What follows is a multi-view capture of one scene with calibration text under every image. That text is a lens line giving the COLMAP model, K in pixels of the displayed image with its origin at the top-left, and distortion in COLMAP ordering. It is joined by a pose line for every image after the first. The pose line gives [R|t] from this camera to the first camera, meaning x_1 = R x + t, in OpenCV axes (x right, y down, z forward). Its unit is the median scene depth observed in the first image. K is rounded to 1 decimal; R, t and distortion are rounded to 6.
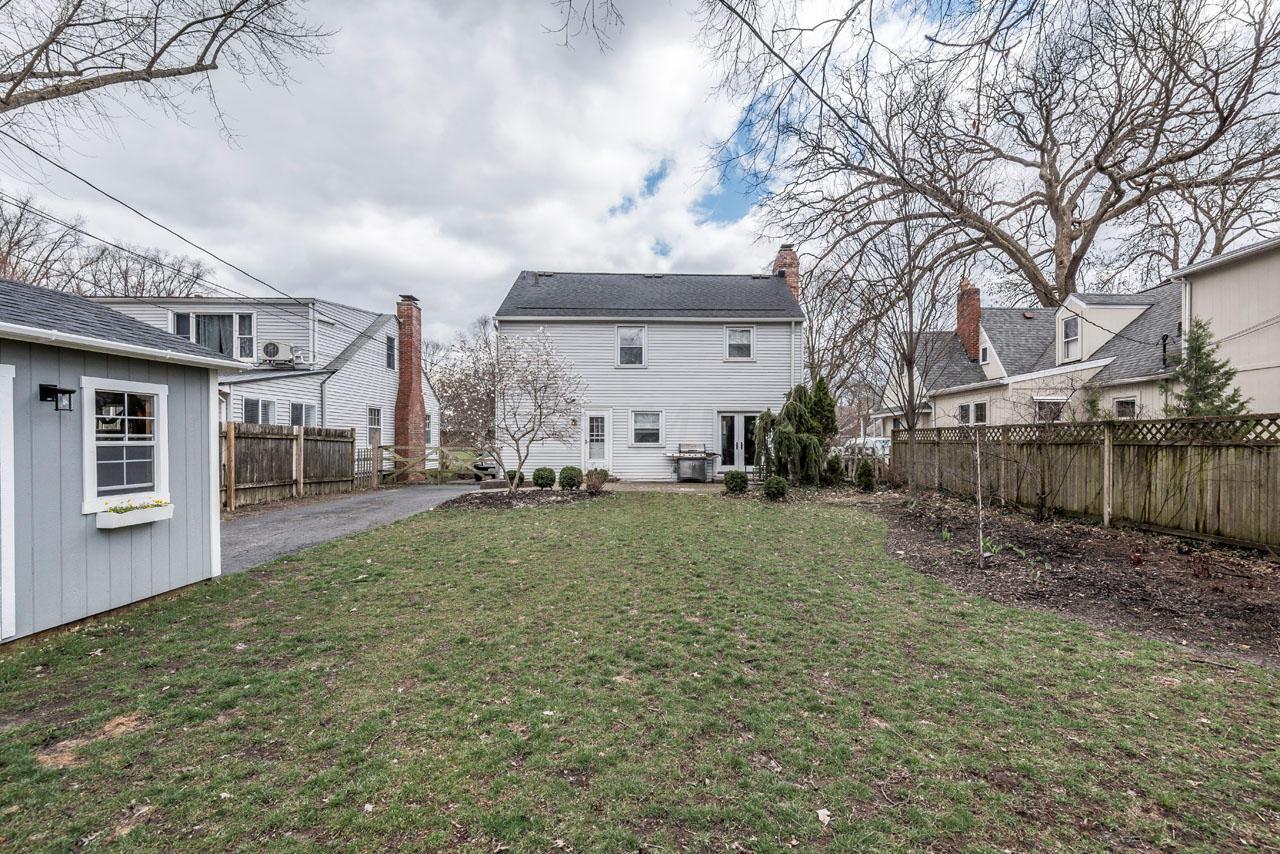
lens RADIAL K [[590.6, 0, 670.8], [0, 590.6, 433.6], [0, 0, 1]] dist [0.001089, -0.000139]
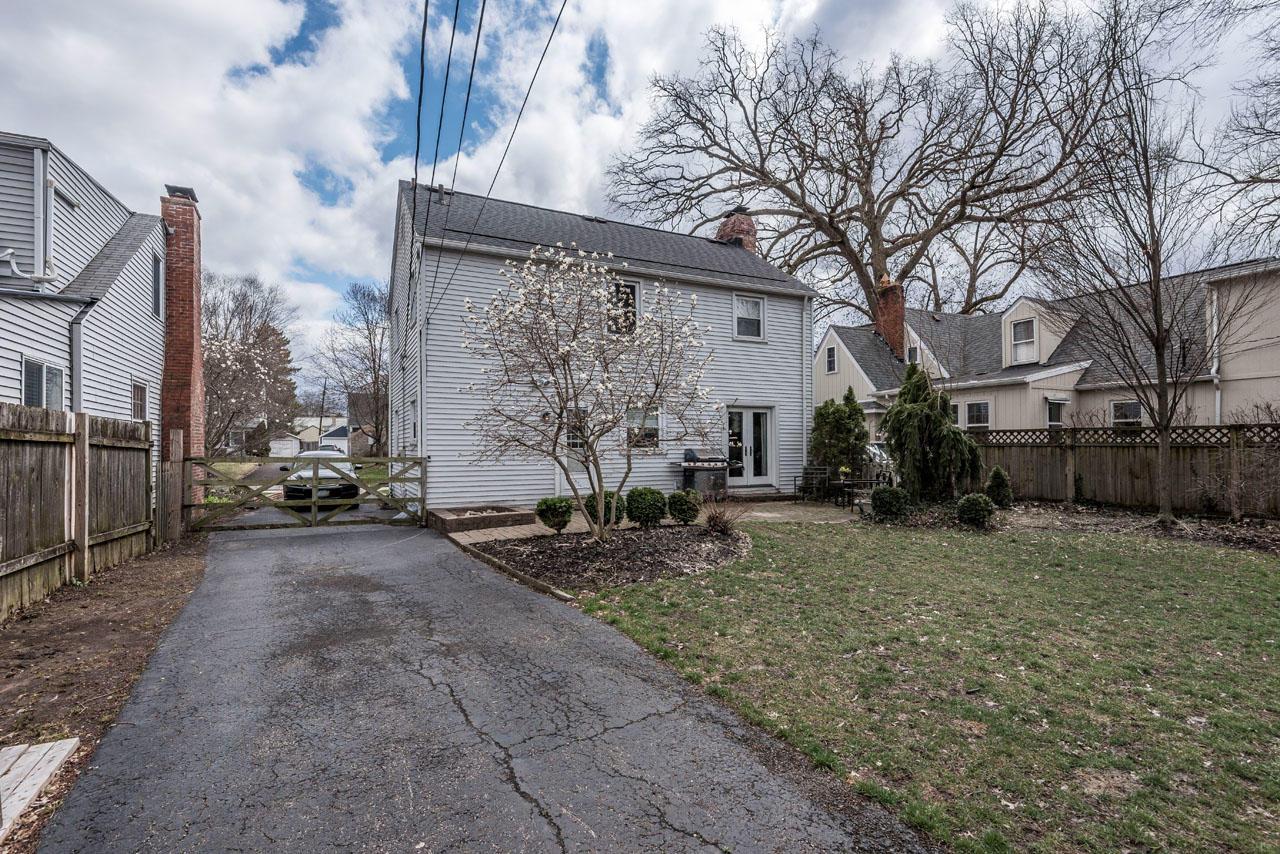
lens RADIAL K [[610.8, 0, 628.8], [0, 610.8, 429.0], [0, 0, 1]] dist [-0.001559, -0.000758]
pose [[0.902322, 0.007526, 0.430996, -0.370435], [-0.002022, 0.999910, -0.013227, 0.002750], [-0.431057, 0.011063, 0.902257, 0.352296]]
